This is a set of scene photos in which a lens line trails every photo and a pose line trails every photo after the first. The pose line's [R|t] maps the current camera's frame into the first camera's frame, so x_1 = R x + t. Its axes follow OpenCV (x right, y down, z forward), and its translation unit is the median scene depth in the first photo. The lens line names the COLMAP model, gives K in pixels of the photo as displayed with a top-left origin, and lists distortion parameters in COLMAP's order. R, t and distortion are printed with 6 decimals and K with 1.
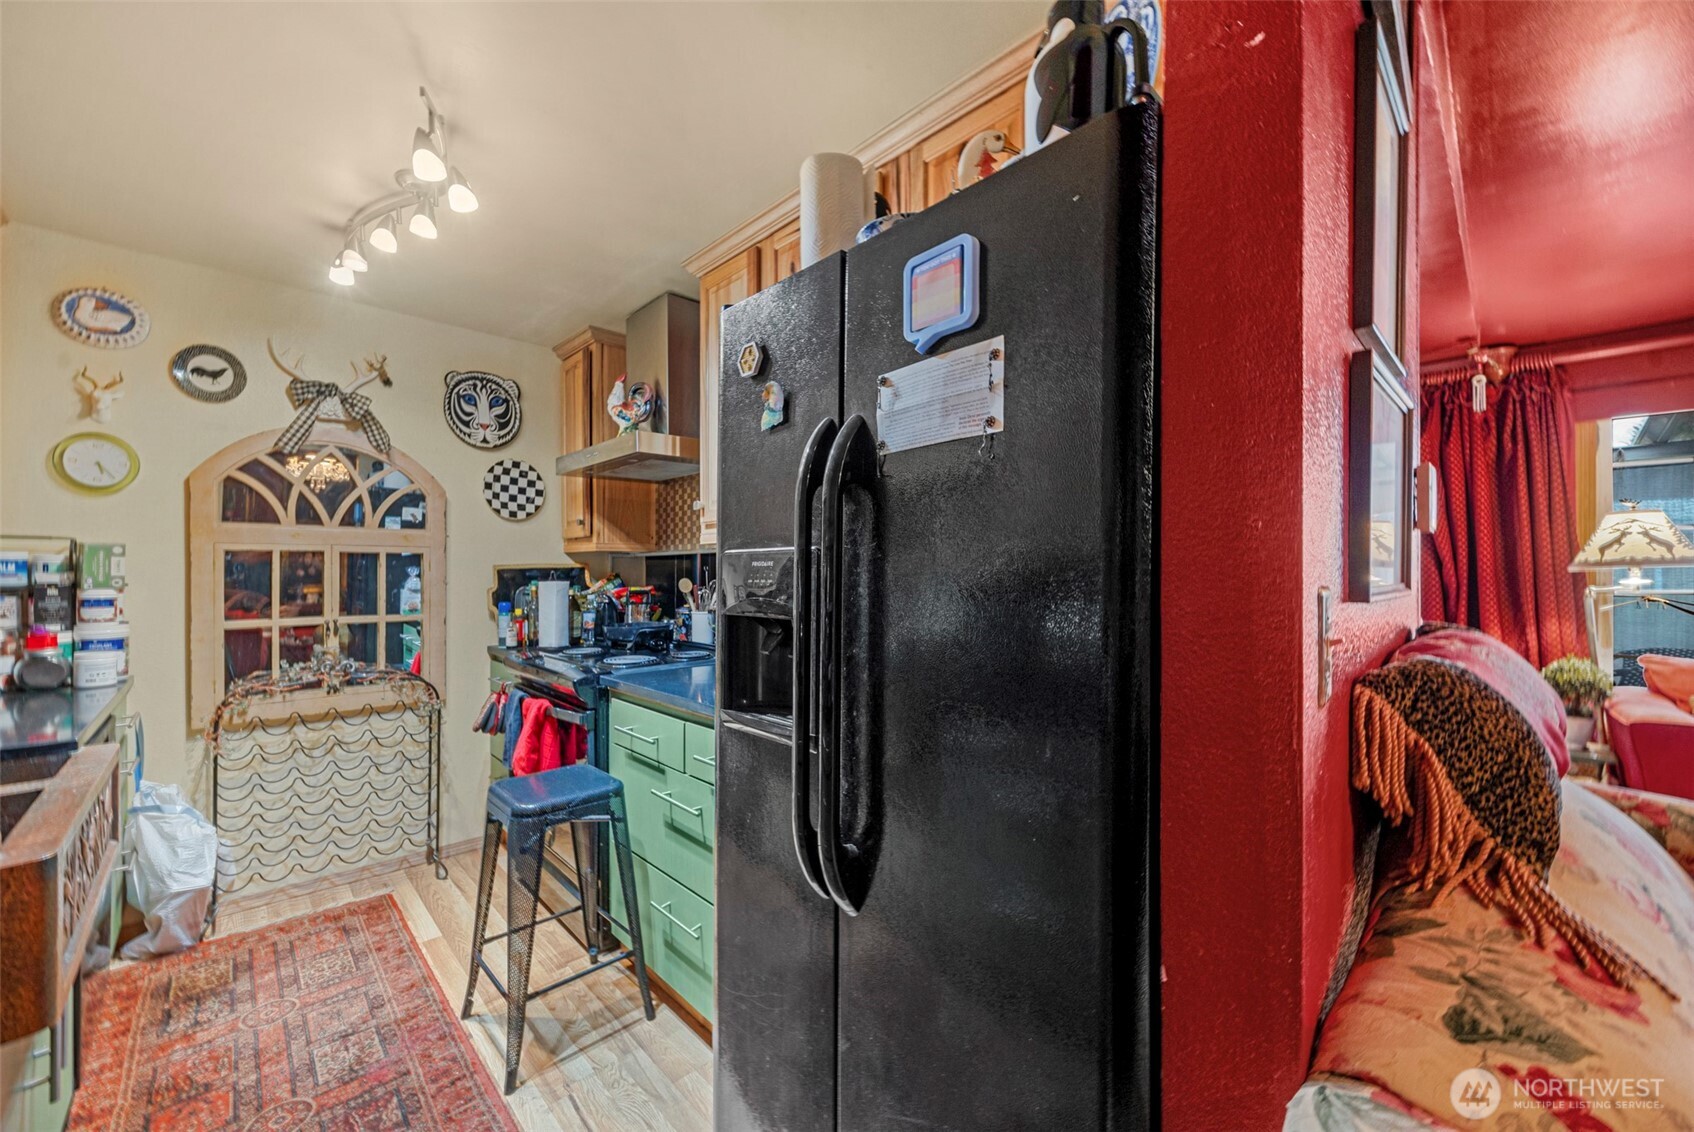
lens RADIAL K [[648.3, 0, 828.7], [0, 648.3, 571.8], [0, 0, 1]] dist [-0.001910, 0.000406]
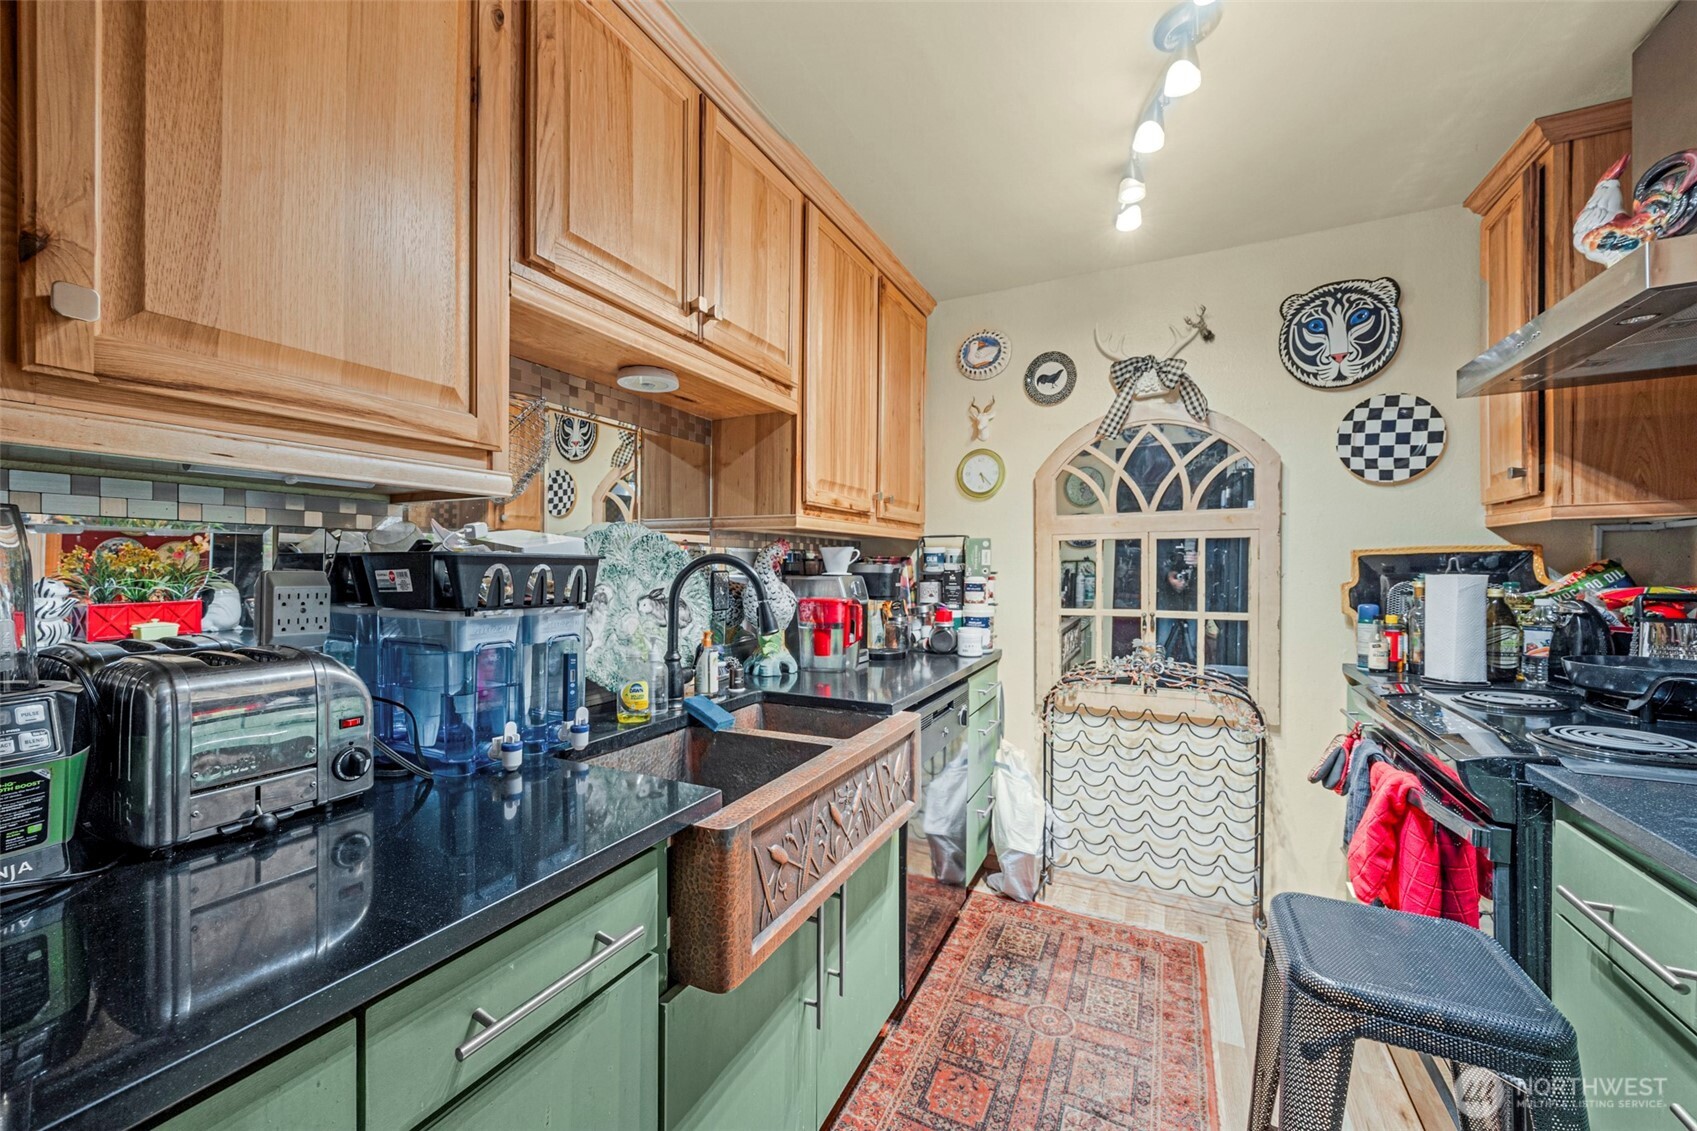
lens RADIAL K [[649.4, 0, 830.1], [0, 649.4, 571.3], [0, 0, 1]] dist [-0.001910, 0.000406]
pose [[0.339824, 0.006852, -0.940464, -0.051195], [0.004833, 0.999948, 0.009032, 0.004003], [0.940477, -0.007614, 0.339773, 0.251932]]
